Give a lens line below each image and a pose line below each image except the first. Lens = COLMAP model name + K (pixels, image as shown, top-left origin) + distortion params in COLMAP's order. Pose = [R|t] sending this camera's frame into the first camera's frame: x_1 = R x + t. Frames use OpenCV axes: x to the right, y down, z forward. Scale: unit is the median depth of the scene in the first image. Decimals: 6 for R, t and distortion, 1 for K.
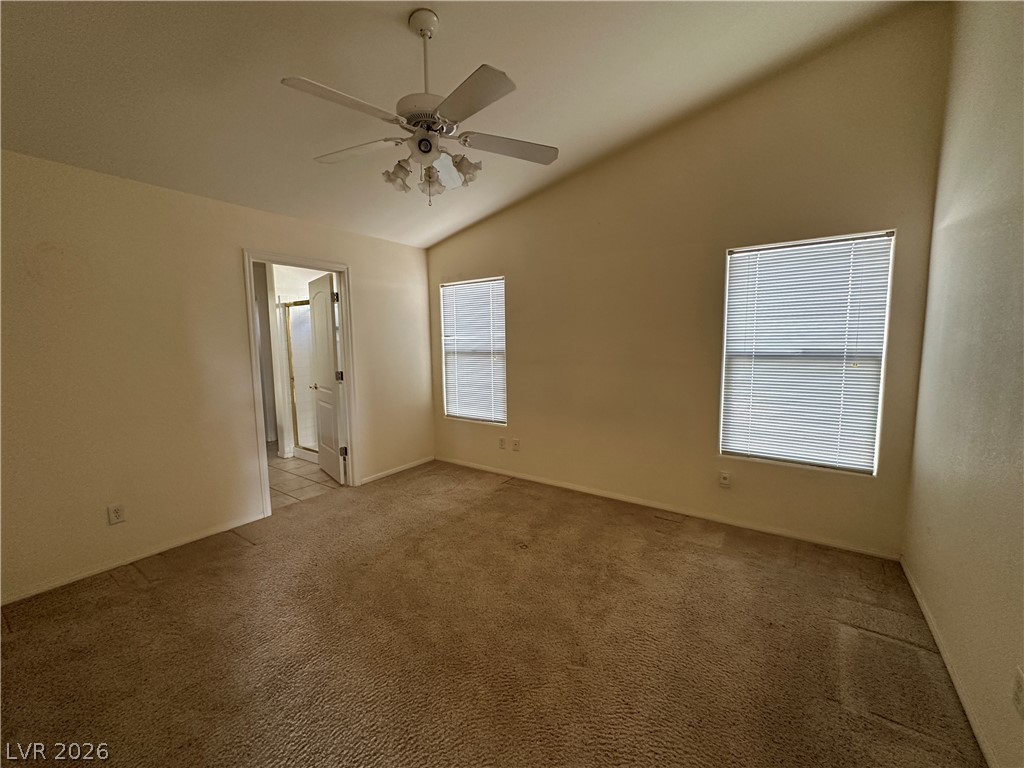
lens RADIAL K [[410.3, 0, 512.0], [0, 410.3, 382.4], [0, 0, 1]] dist [-0.001356, 0.000495]
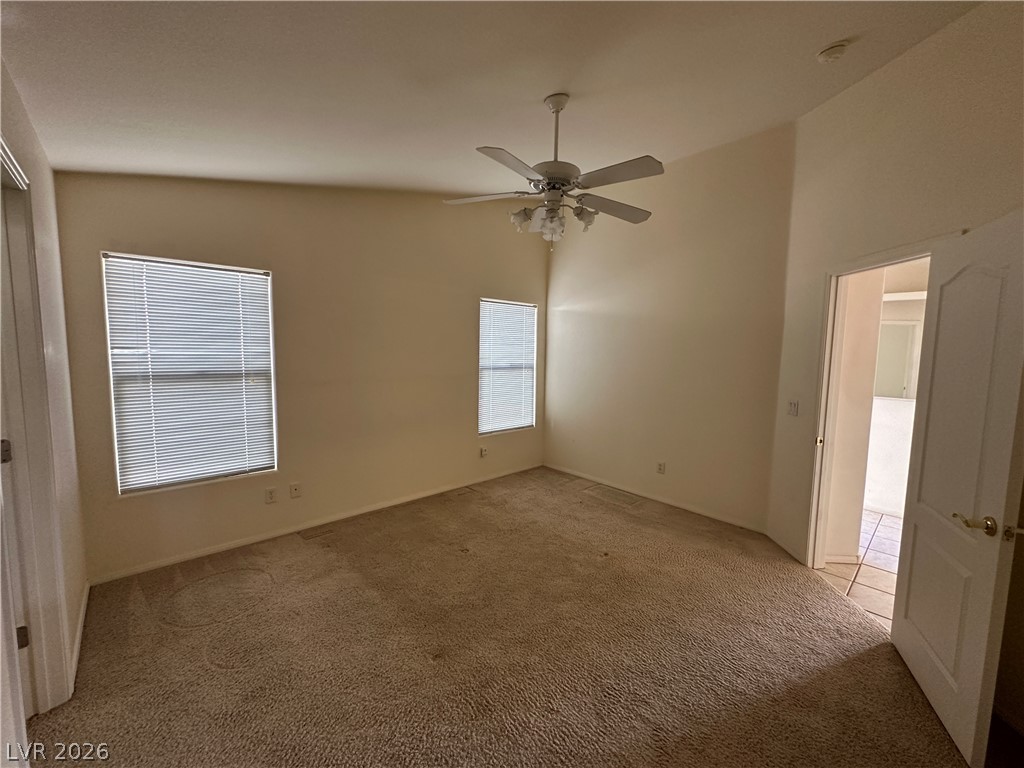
lens RADIAL K [[410.3, 0, 485.9], [0, 410.3, 391.3], [0, 0, 1]] dist [-0.001356, 0.000495]
pose [[0.239886, -0.071354, 0.968175, -0.653936], [0.098878, 0.993905, 0.048751, -0.037831], [-0.965752, 0.084036, 0.245480, 0.444834]]
